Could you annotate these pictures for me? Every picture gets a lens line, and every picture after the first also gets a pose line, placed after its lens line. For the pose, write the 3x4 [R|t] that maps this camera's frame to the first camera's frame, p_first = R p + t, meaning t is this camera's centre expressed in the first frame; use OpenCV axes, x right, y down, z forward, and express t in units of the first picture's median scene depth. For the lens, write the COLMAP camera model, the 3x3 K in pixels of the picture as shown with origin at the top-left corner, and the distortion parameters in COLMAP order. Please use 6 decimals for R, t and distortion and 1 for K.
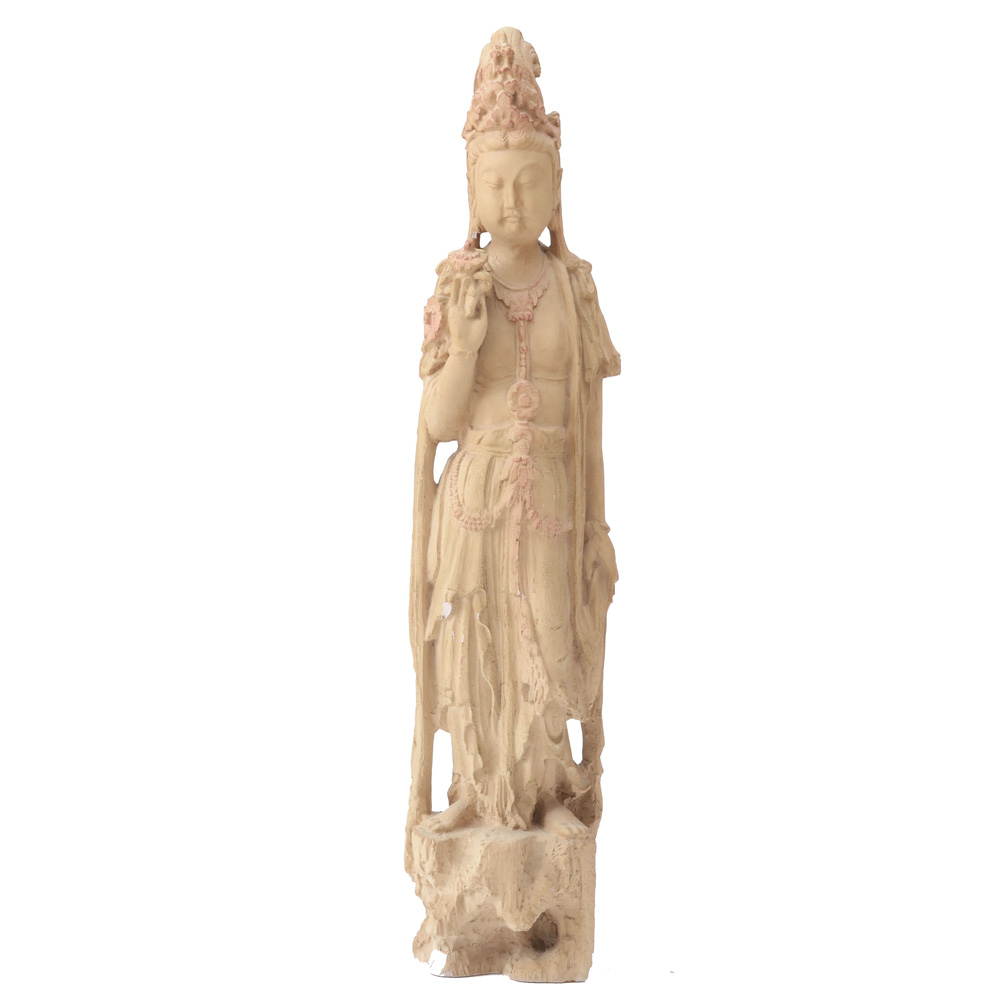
lens RADIAL K [[3451.9, 0, 499.3], [0, 3451.9, 503.1], [0, 0, 1]] dist [0.608565, 0.000000]
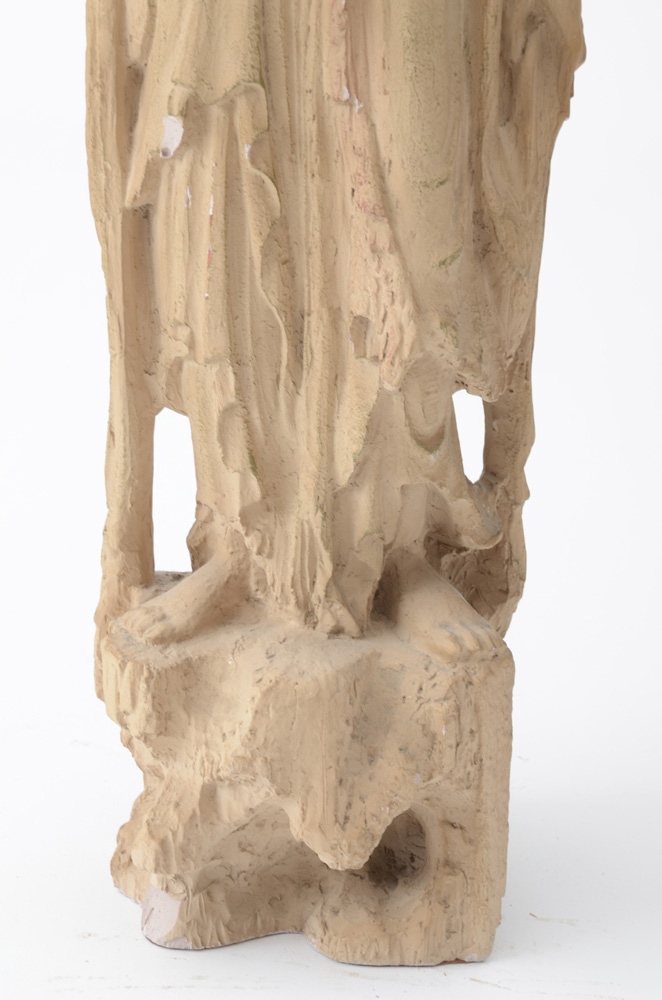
lens RADIAL K [[2496.6, 0, 335.4], [0, 2496.6, 506.2], [0, 0, 1]] dist [0.566480, 0.000000]
pose [[0.999964, 0.008194, -0.002024, 0.005327], [-0.007663, 0.981933, 0.189072, 0.016979], [0.003537, -0.189050, 0.981961, 0.688673]]
